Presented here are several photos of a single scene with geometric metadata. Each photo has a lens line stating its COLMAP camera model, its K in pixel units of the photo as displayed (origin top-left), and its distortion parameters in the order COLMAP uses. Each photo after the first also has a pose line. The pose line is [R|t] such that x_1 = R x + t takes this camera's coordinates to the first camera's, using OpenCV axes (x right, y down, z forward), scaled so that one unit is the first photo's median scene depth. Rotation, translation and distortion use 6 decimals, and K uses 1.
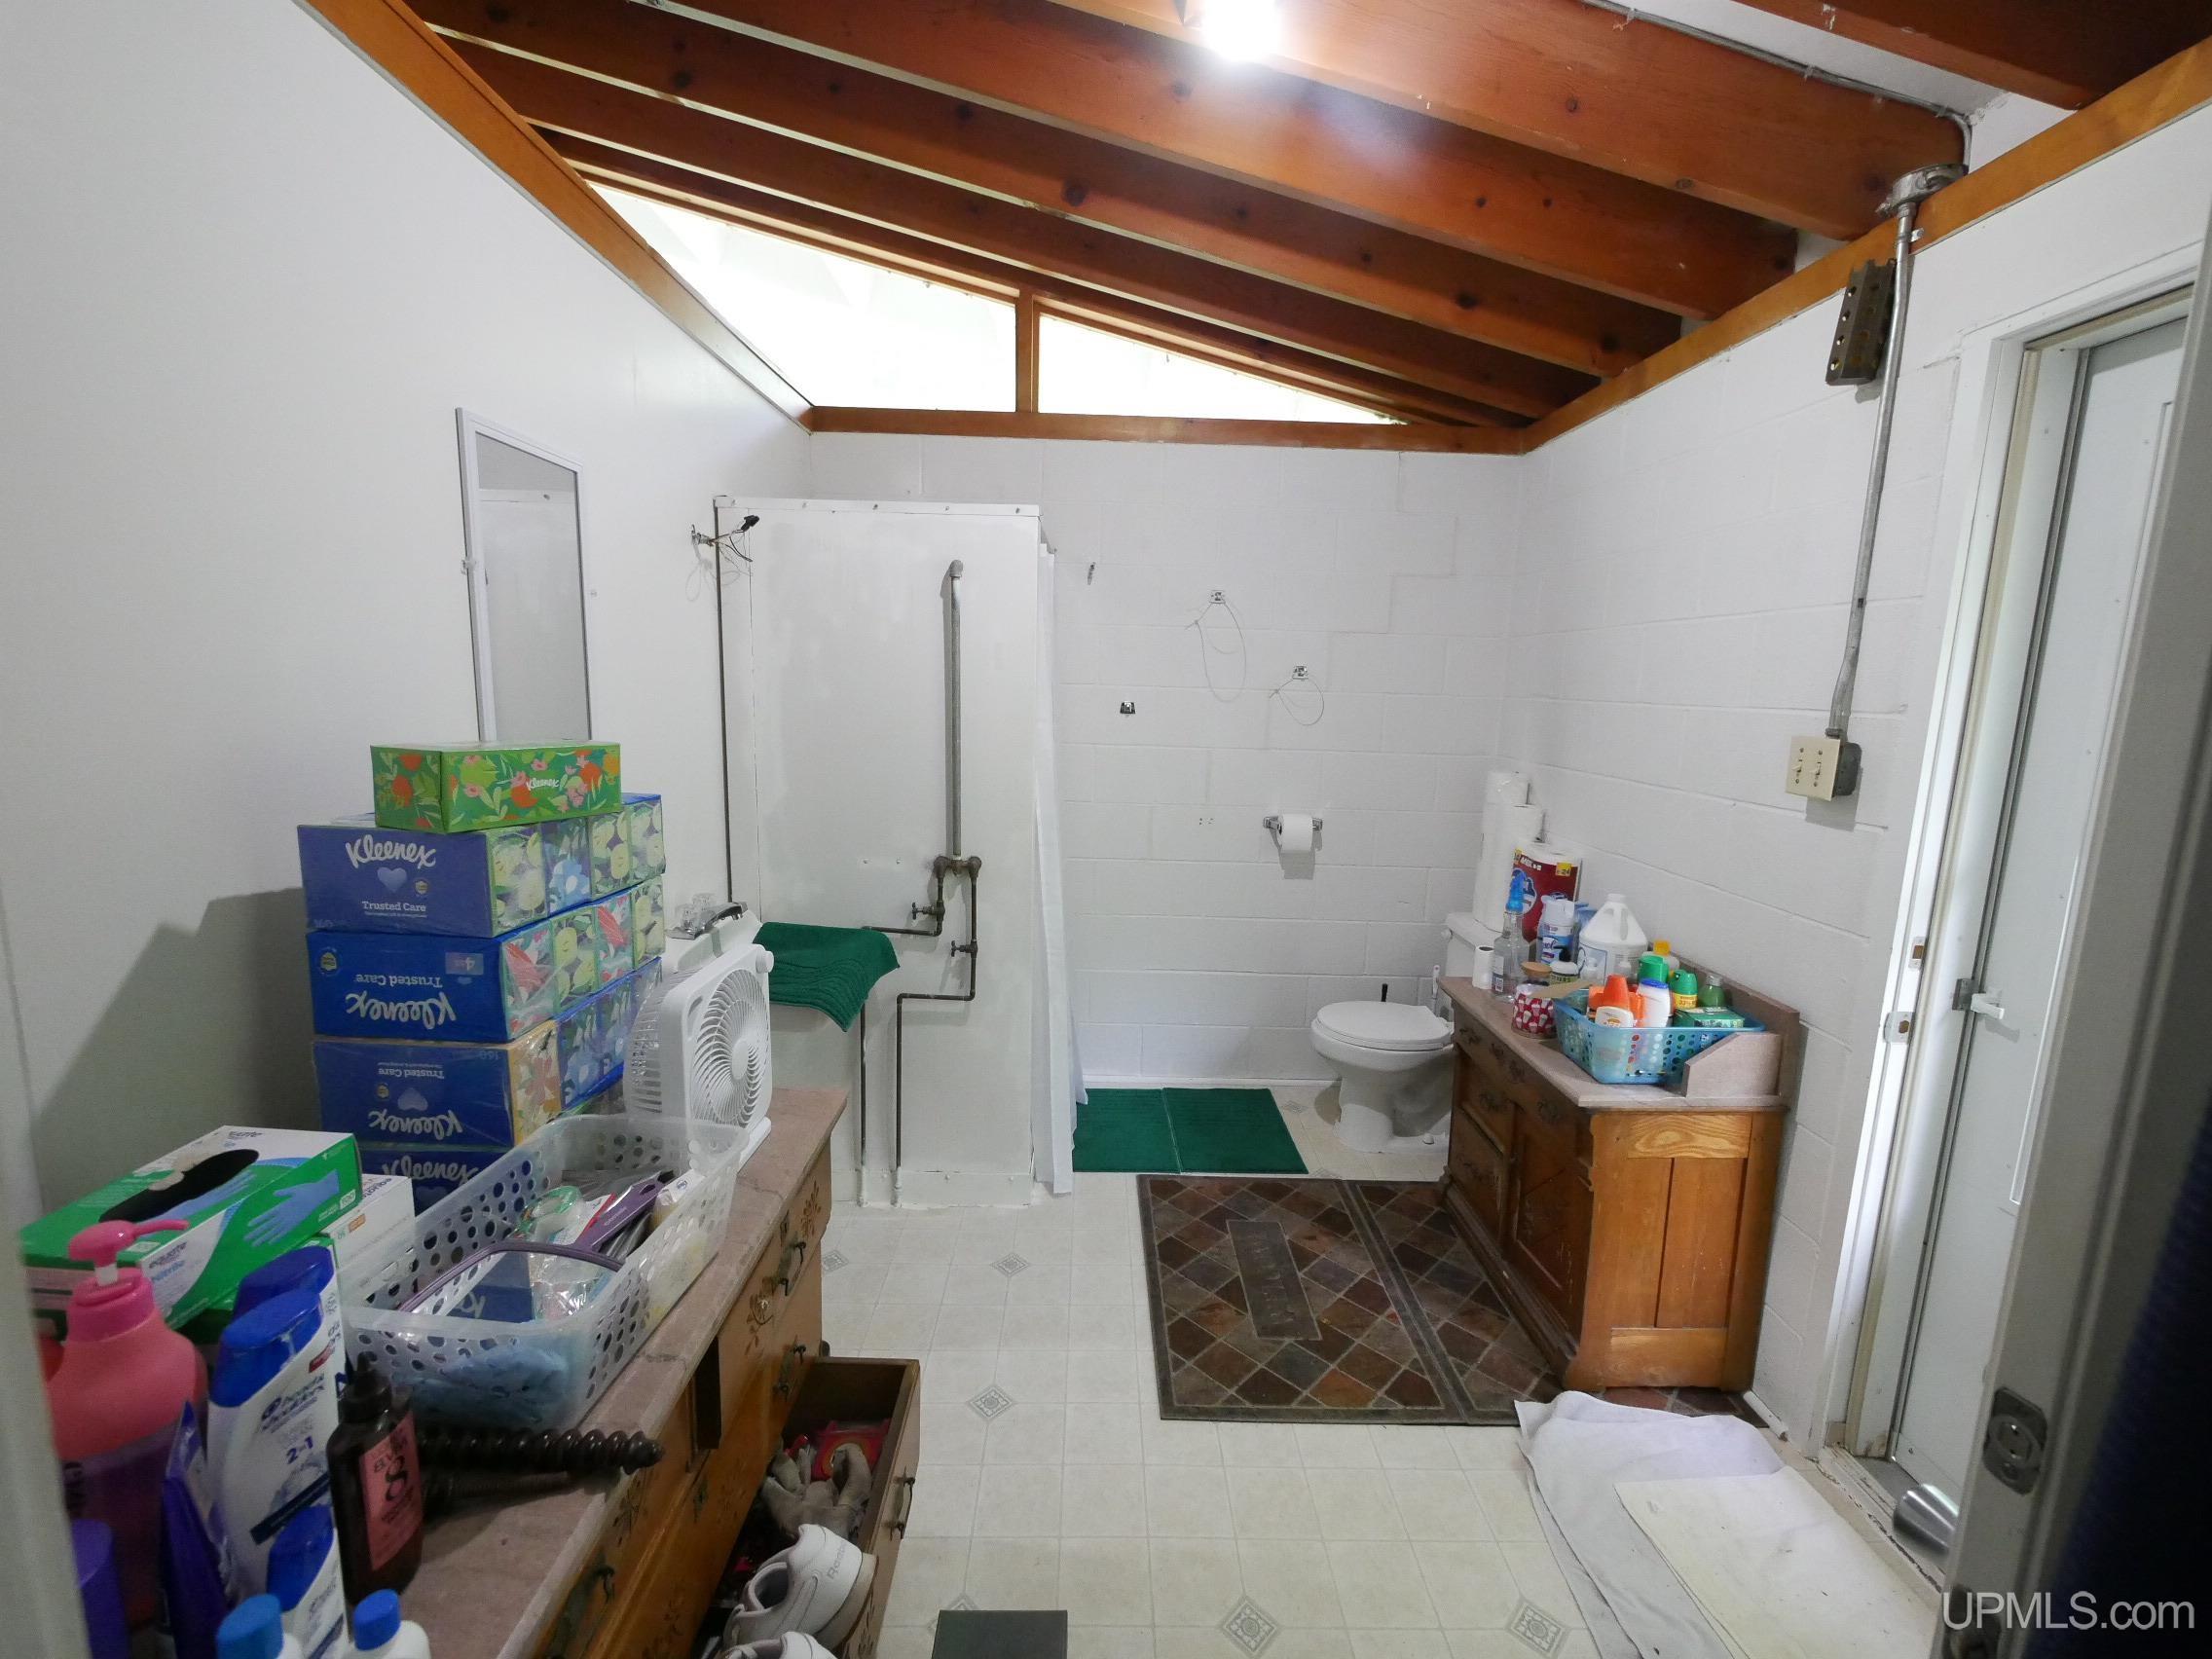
lens RADIAL K [[919.8, 0, 1105.3], [0, 919.8, 826.5], [0, 0, 1]] dist [-0.007103, 0.000813]
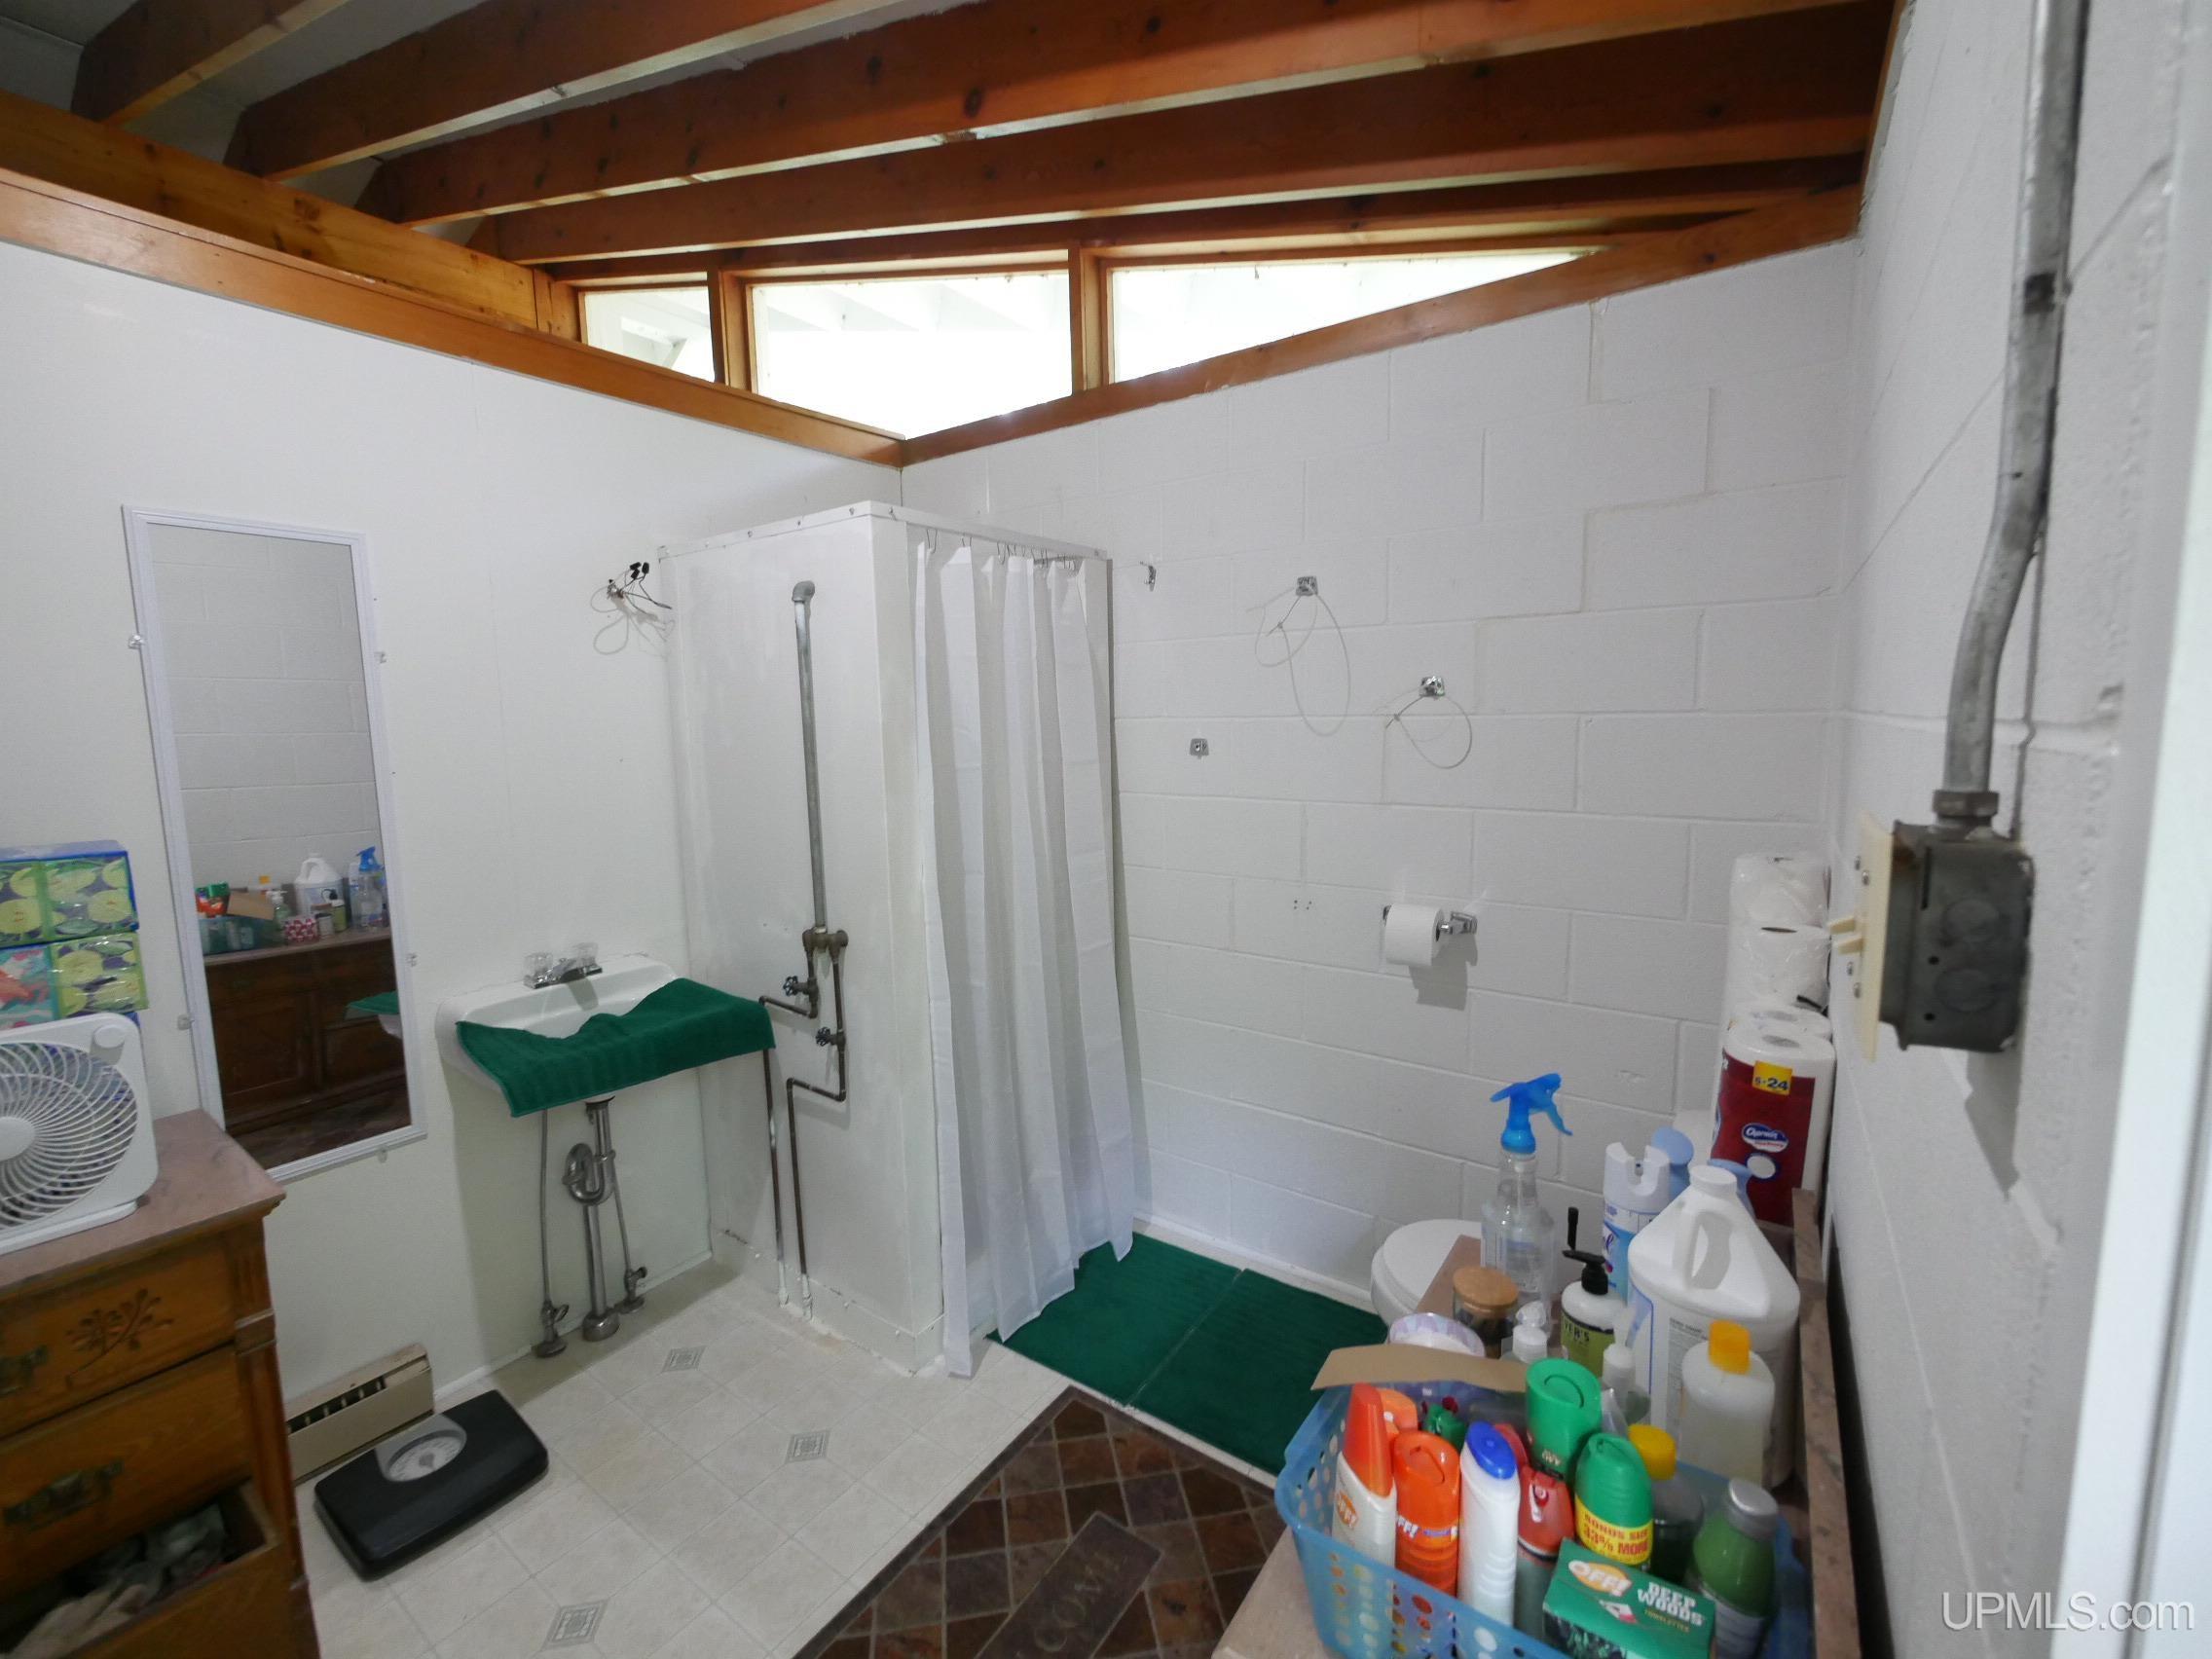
lens RADIAL K [[919.8, 0, 1108.8], [0, 919.8, 824.2], [0, 0, 1]] dist [-0.007103, 0.000813]
pose [[0.807699, 0.029822, -0.588840, 0.441043], [-0.054956, 0.998180, -0.024830, -0.045850], [0.587028, 0.052415, 0.807868, 0.376876]]
